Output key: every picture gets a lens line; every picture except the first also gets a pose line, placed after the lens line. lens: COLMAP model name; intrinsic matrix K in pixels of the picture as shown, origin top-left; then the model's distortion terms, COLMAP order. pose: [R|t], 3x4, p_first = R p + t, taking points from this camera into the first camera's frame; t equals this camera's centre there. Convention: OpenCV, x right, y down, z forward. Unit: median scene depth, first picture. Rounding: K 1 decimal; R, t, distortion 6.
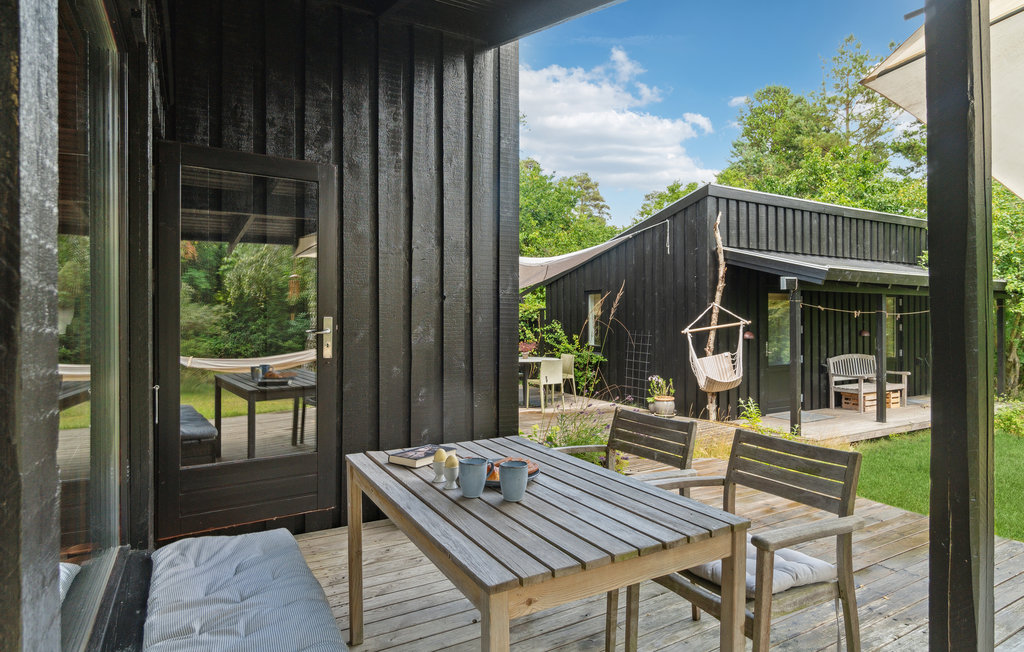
lens RADIAL K [[562.8, 0, 511.4], [0, 562.8, 320.4], [0, 0, 1]] dist [-0.005394, 0.001199]
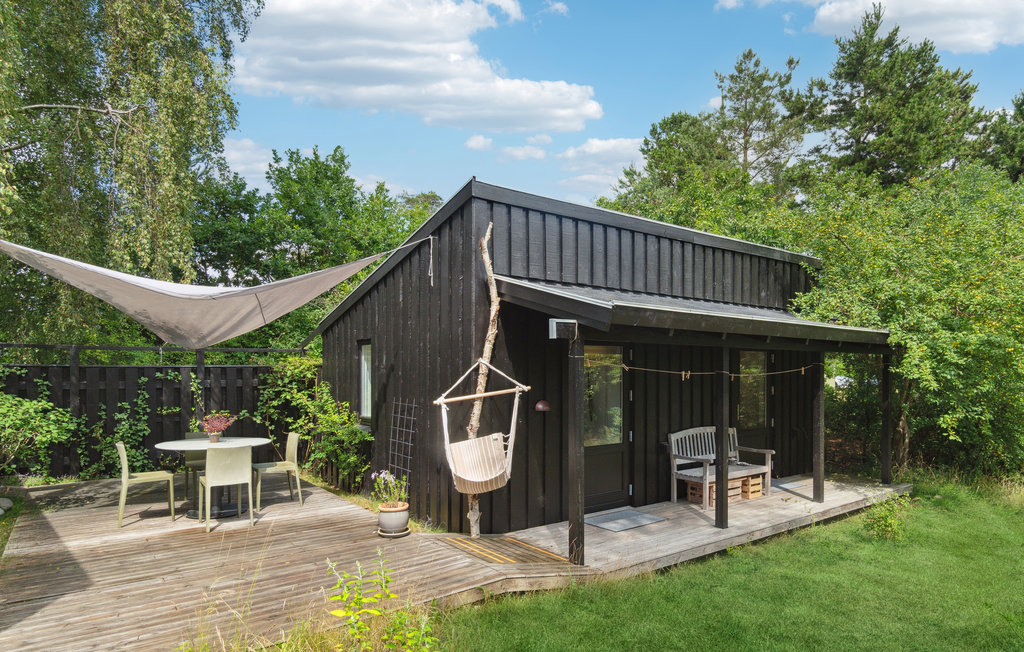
lens RADIAL K [[562.8, 0, 556.3], [0, 562.8, 373.4], [0, 0, 1]] dist [-0.005394, 0.001199]
pose [[0.990664, 0.000397, 0.136325, 0.351567], [-0.000676, 0.999998, 0.002002, -0.014811], [-0.136324, -0.002075, 0.990662, 0.321463]]
